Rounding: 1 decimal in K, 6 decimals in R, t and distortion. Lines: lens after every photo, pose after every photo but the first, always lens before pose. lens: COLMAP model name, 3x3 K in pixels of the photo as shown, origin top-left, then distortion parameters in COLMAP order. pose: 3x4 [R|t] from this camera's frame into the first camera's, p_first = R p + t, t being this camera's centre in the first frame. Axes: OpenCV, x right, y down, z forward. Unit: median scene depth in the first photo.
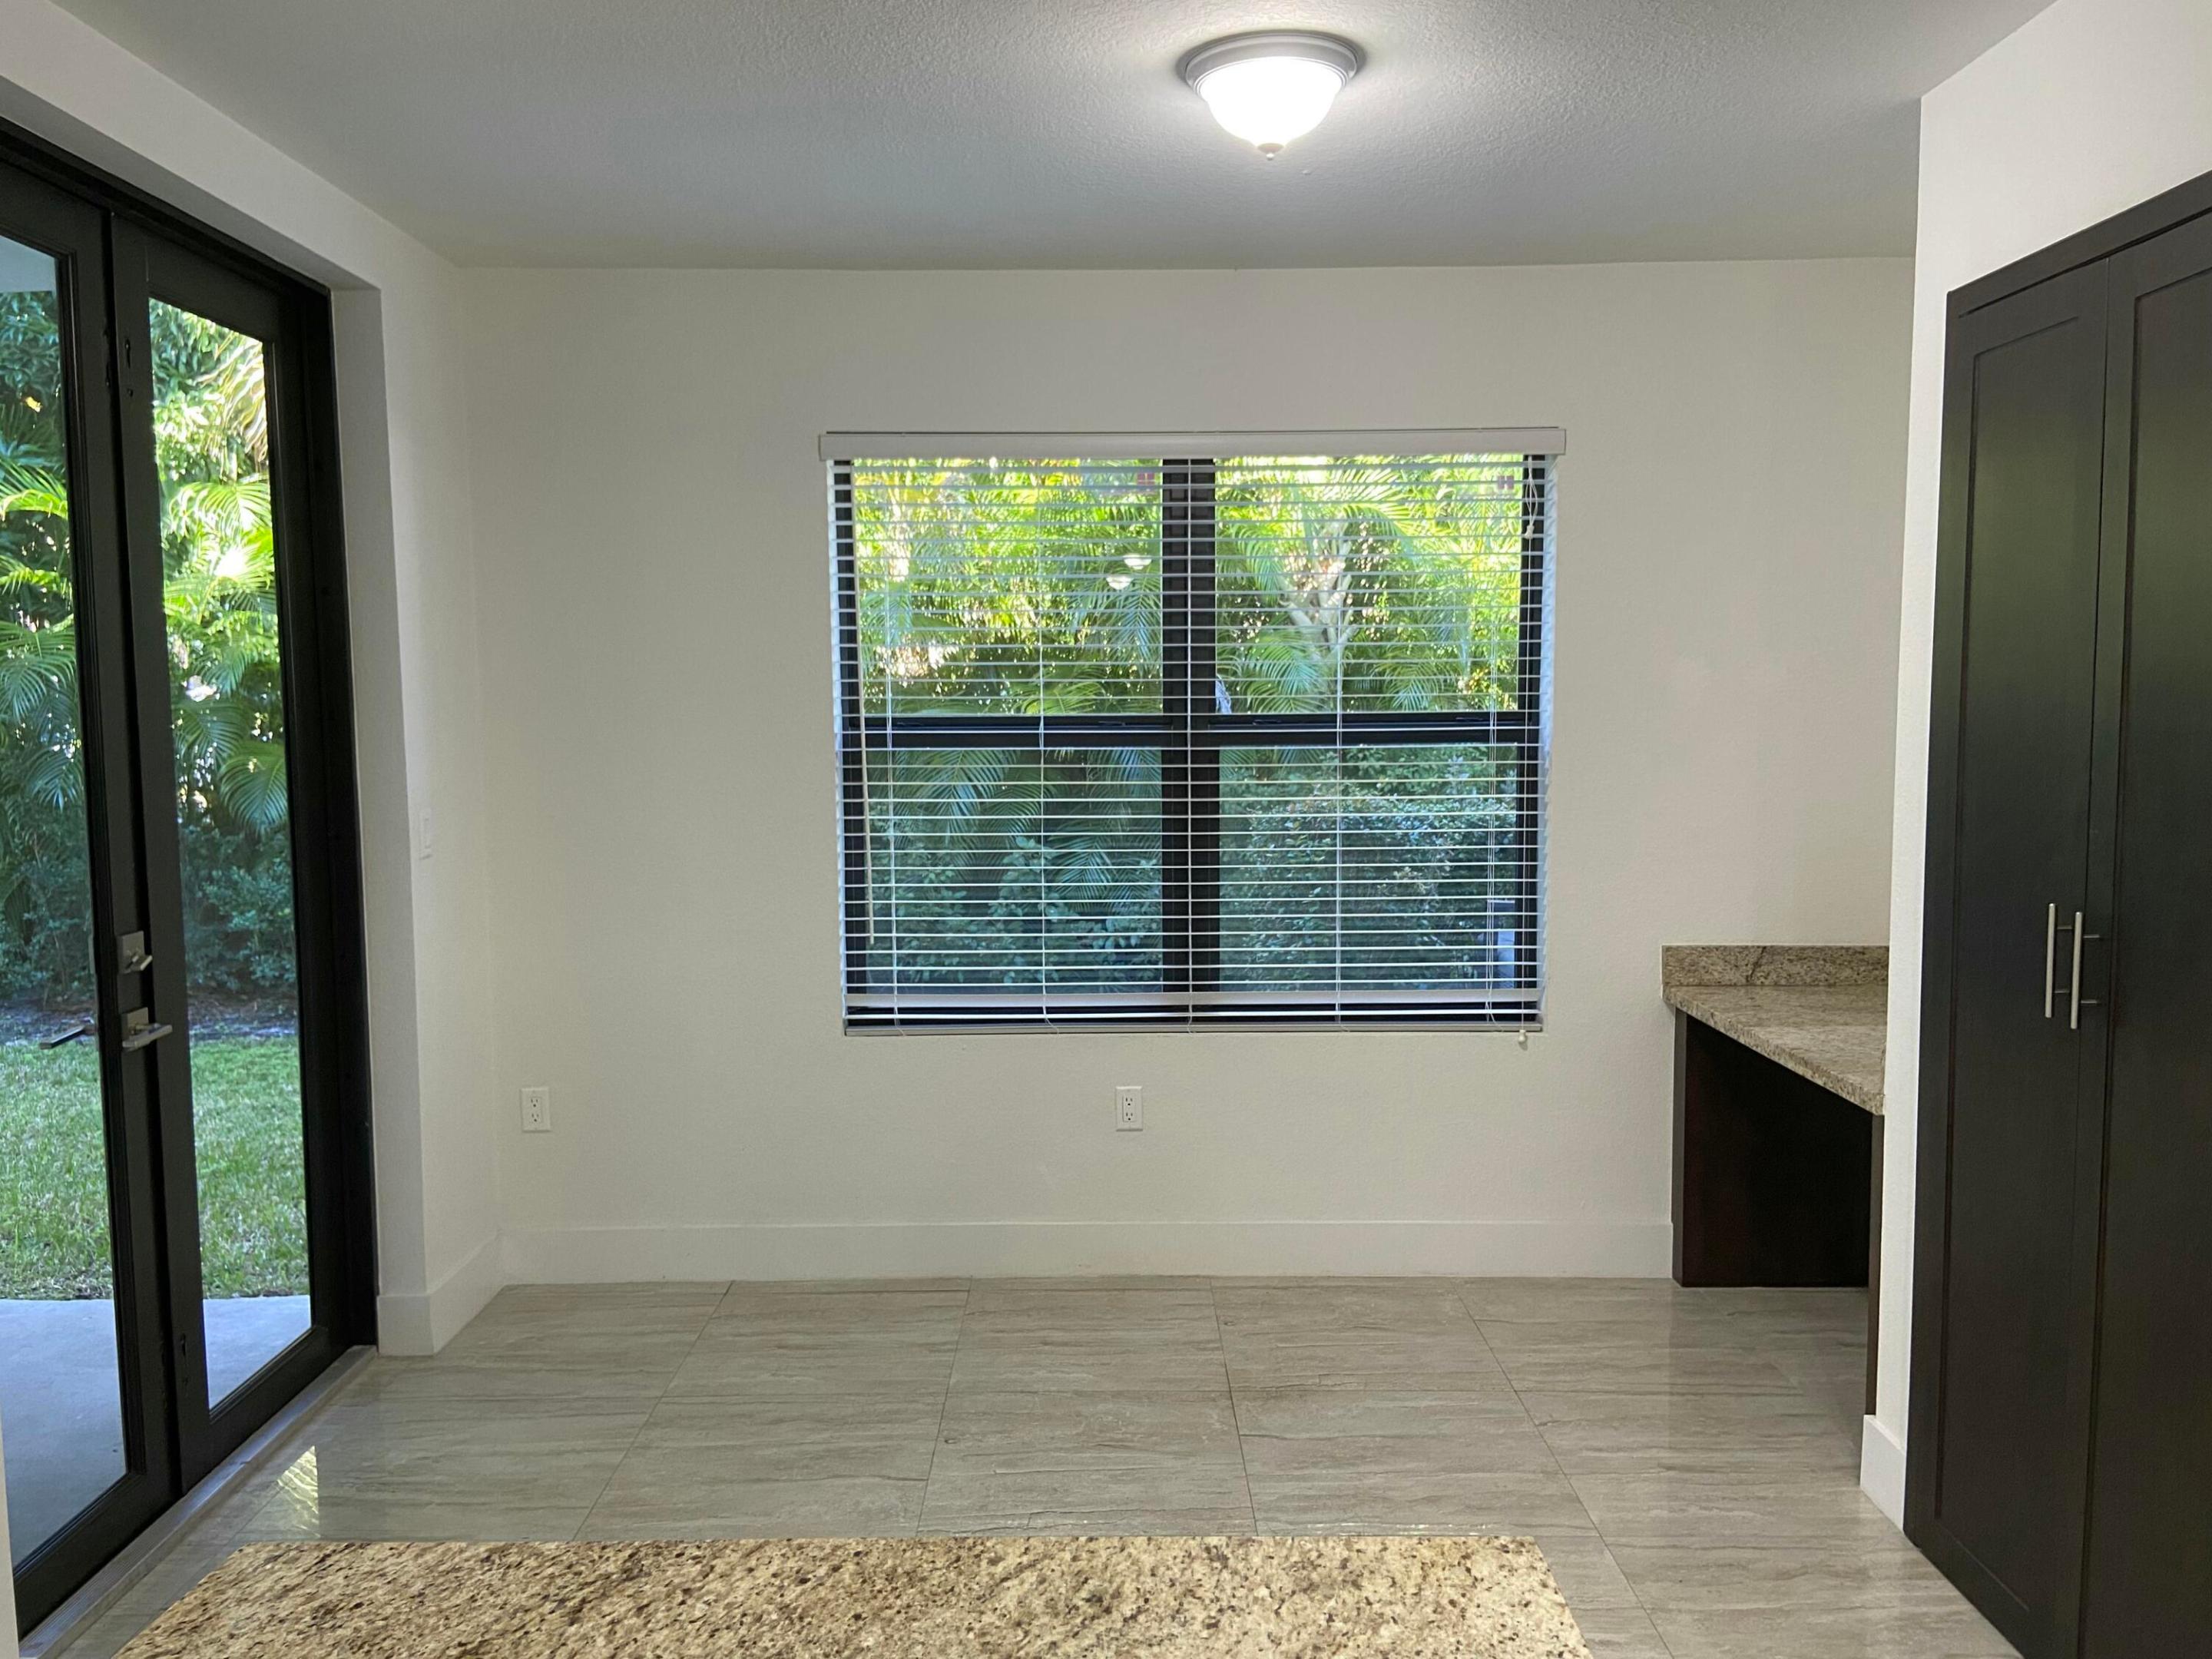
lens RADIAL K [[1662.5, 0, 1094.4], [0, 1662.5, 819.9], [0, 0, 1]] dist [0.103928, -0.130862]
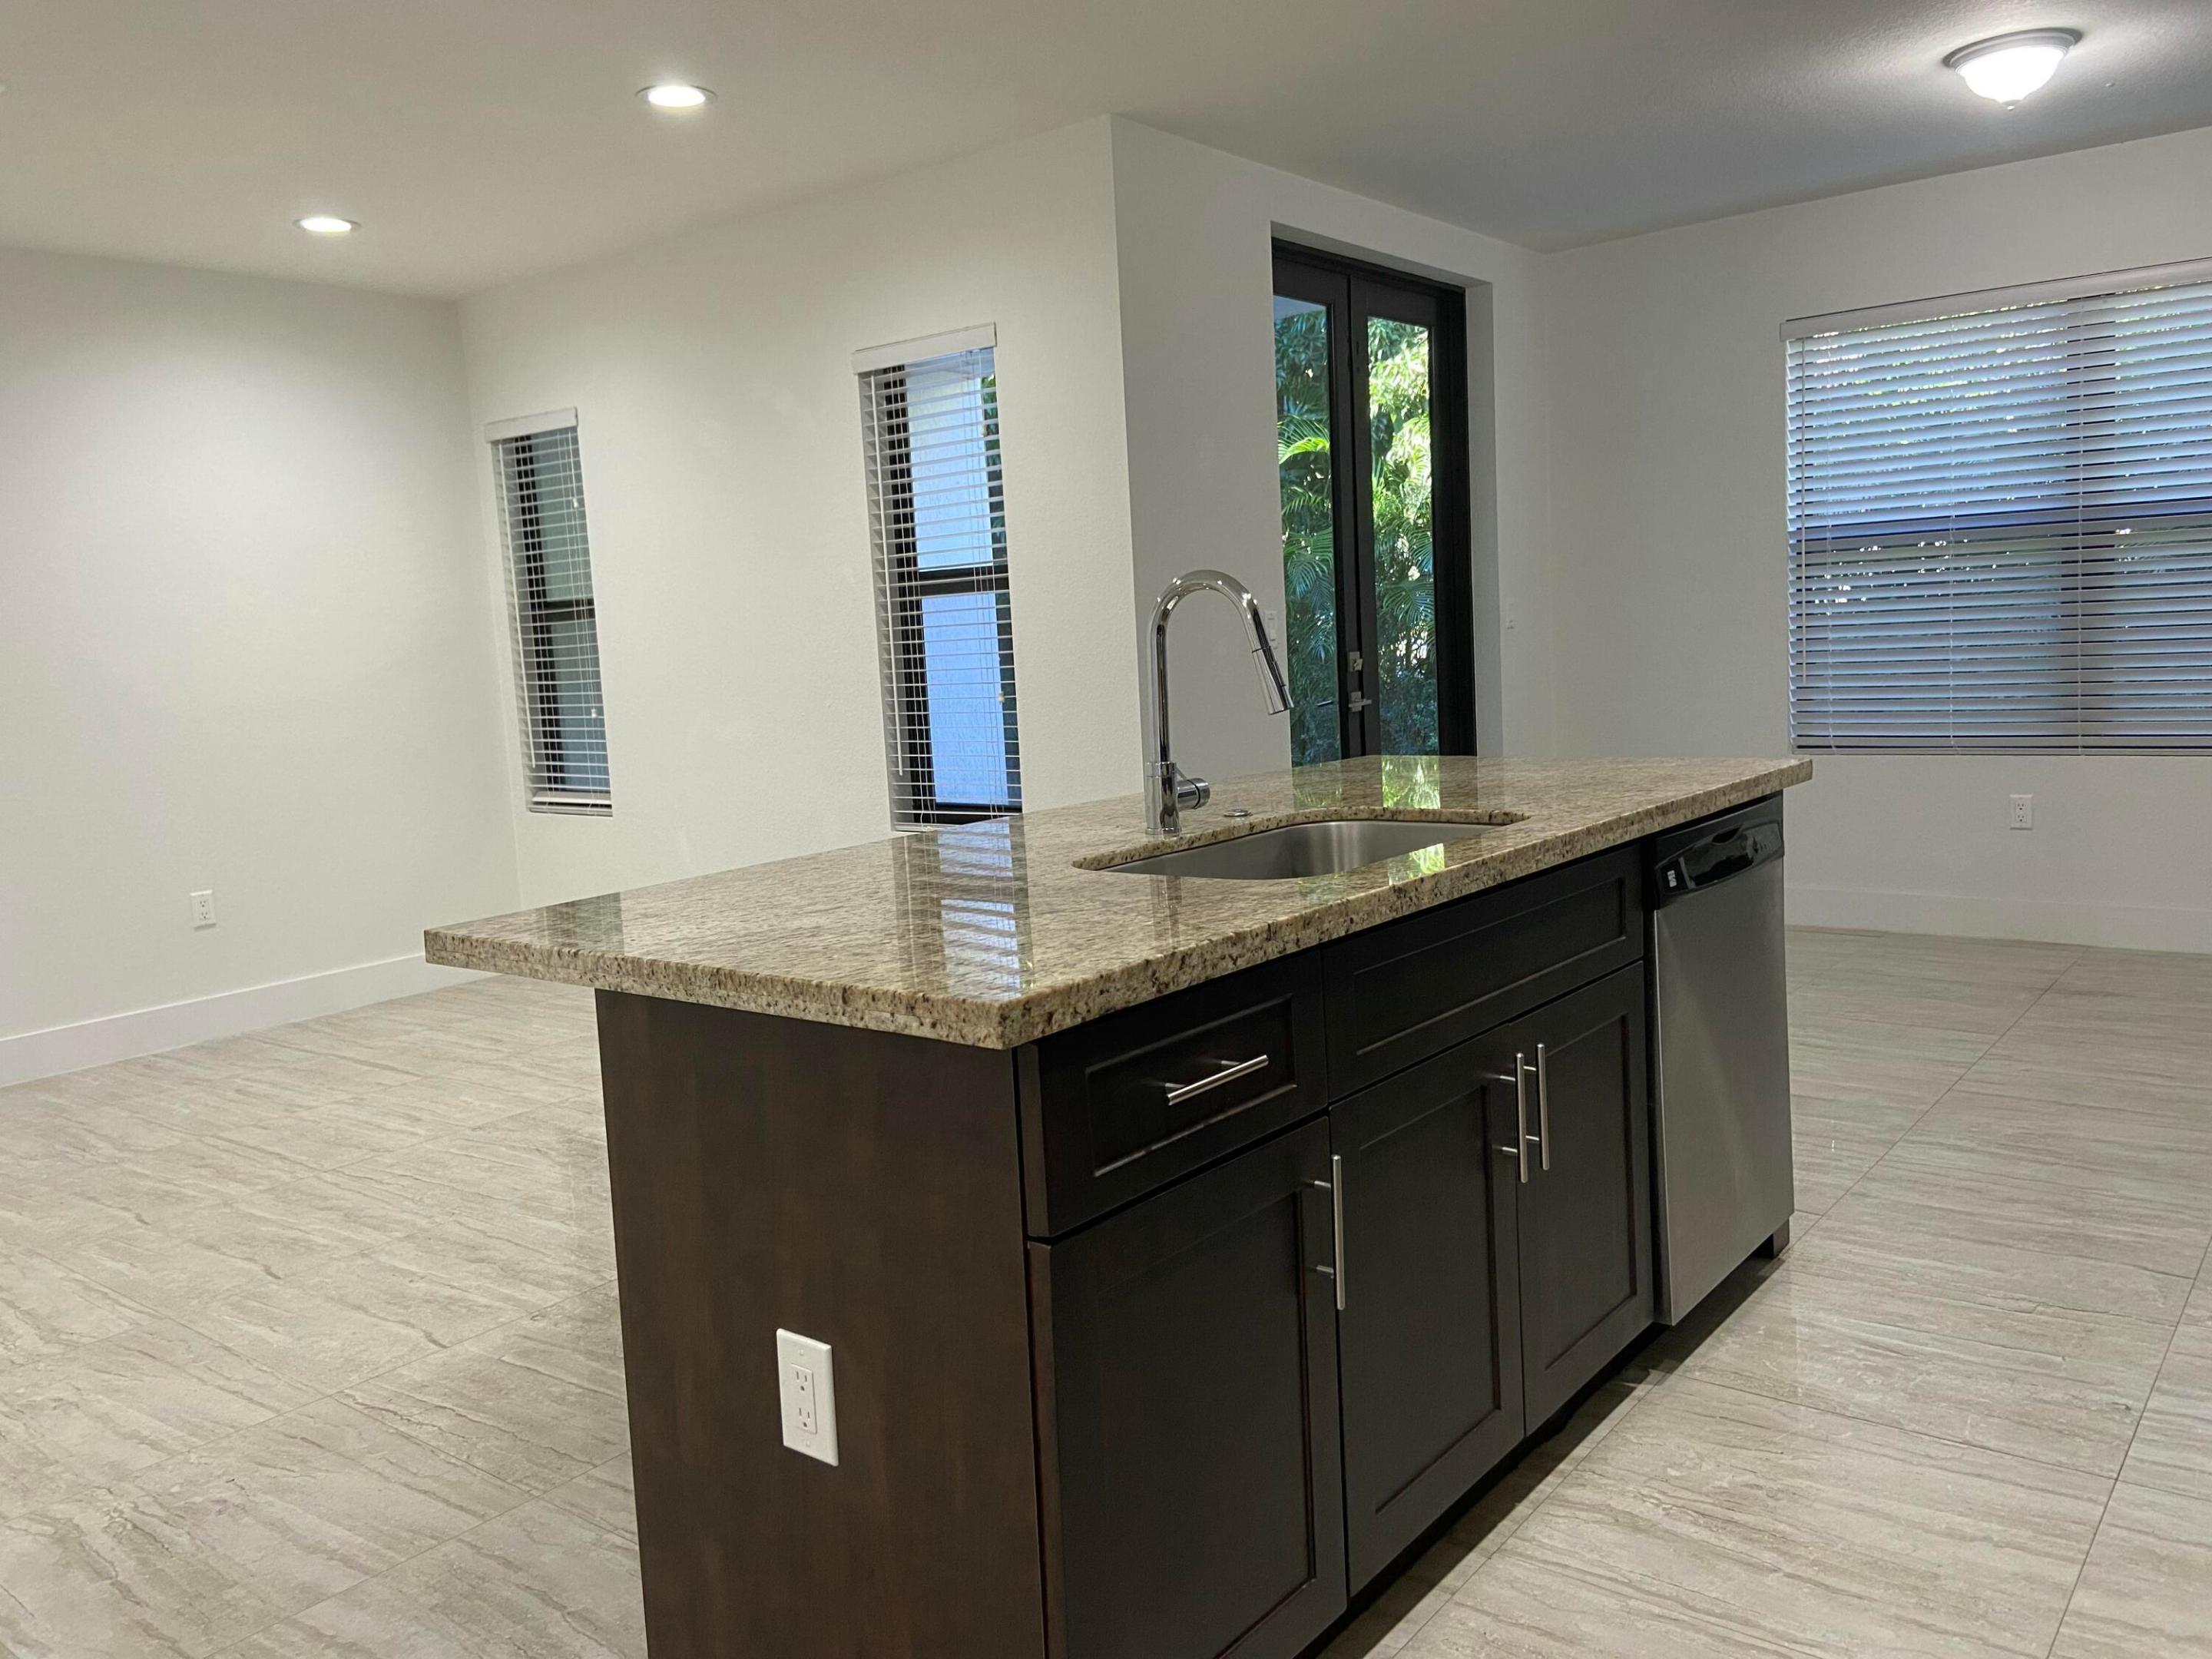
lens RADIAL K [[1662.5, 0, 1094.4], [0, 1662.5, 819.9], [0, 0, 1]] dist [0.103928, -0.130862]
pose [[0.775154, 0.034475, -0.630831, 1.093722], [0.001969, 0.998373, 0.056980, 0.383906], [0.631769, -0.045410, 0.773825, -1.788211]]
